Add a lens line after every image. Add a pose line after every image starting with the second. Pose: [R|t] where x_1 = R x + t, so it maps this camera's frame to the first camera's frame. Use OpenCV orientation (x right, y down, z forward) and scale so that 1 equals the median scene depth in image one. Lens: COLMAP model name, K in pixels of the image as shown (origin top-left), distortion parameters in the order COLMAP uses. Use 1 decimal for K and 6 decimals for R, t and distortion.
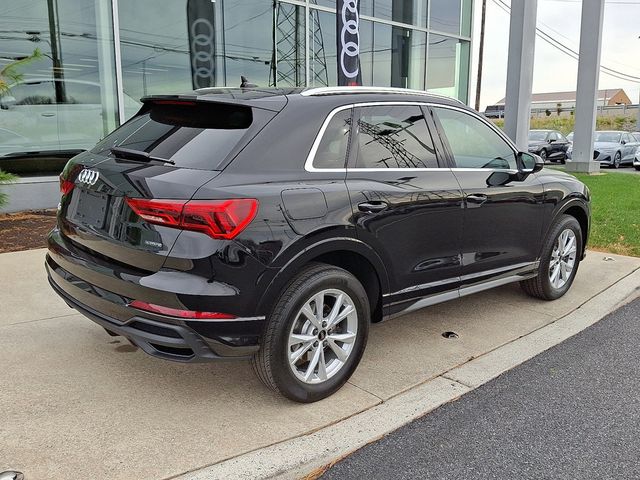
lens RADIAL K [[573.2, 0, 325.1], [0, 573.2, 256.6], [0, 0, 1]] dist [0.182649, -0.402639]
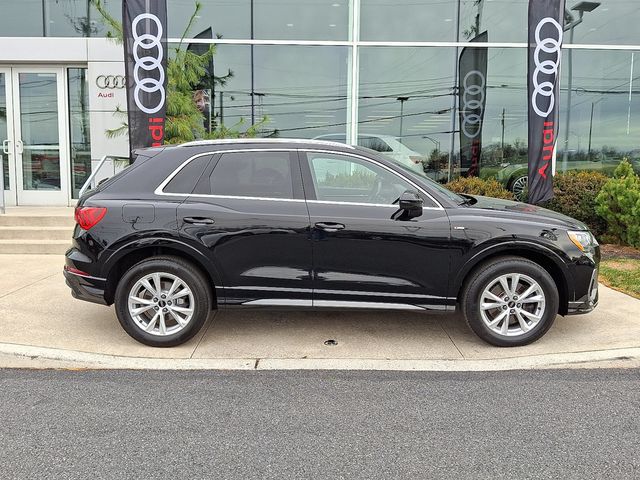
lens RADIAL K [[573.2, 0, 325.1], [0, 573.2, 256.6], [0, 0, 1]] dist [0.182649, -0.402639]
pose [[0.734275, 0.095774, -0.672062, 1.258573], [-0.146535, 0.989020, -0.019157, -0.016750], [0.662848, 0.112547, 0.740247, 0.144249]]
